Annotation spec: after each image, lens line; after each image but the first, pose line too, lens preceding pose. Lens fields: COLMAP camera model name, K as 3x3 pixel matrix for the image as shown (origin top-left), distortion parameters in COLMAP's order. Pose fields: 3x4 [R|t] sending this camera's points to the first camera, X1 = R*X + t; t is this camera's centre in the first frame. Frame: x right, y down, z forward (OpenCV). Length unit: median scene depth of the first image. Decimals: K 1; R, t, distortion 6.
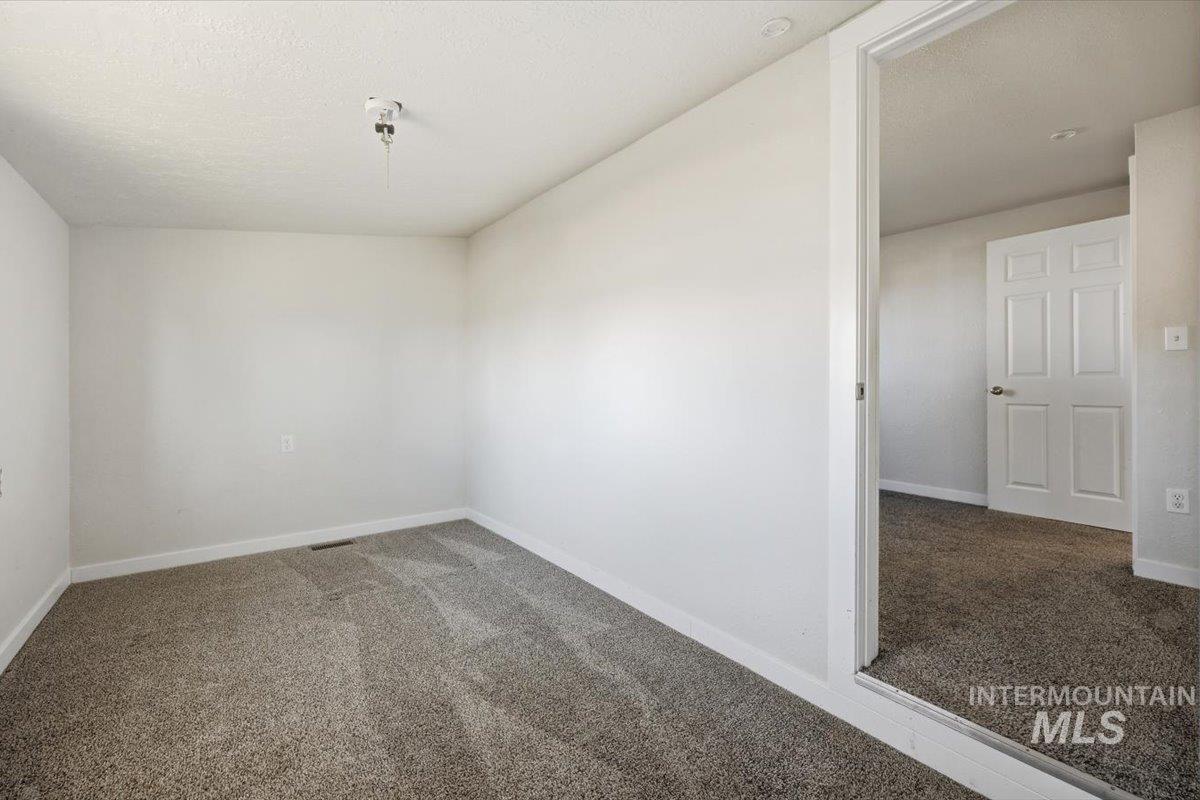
lens RADIAL K [[494.6, 0, 588.3], [0, 494.6, 392.3], [0, 0, 1]] dist [0.001431, -0.000032]
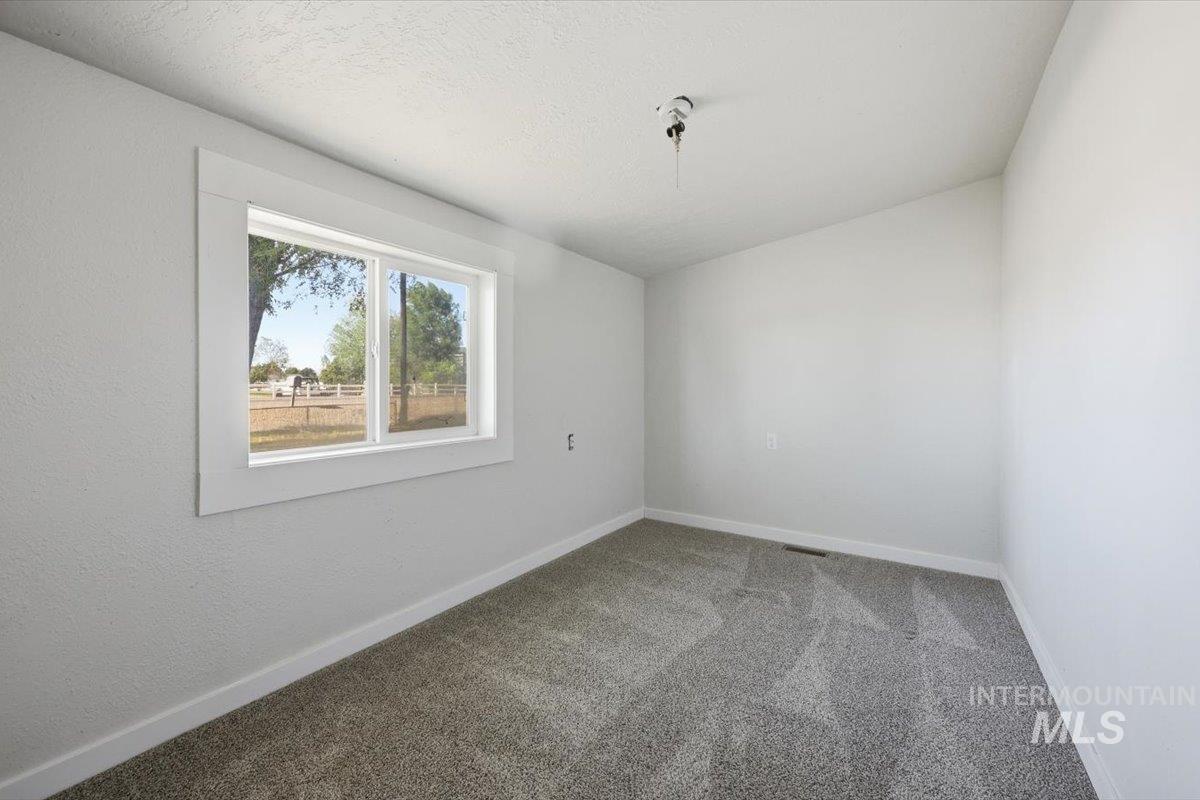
lens RADIAL K [[494.6, 0, 588.3], [0, 494.6, 392.3], [0, 0, 1]] dist [0.001431, -0.000032]
pose [[0.326113, 0.009592, -0.945282, 0.380232], [-0.018960, 0.999814, 0.003605, 0.001982], [0.945141, 0.016747, 0.326234, 0.396577]]
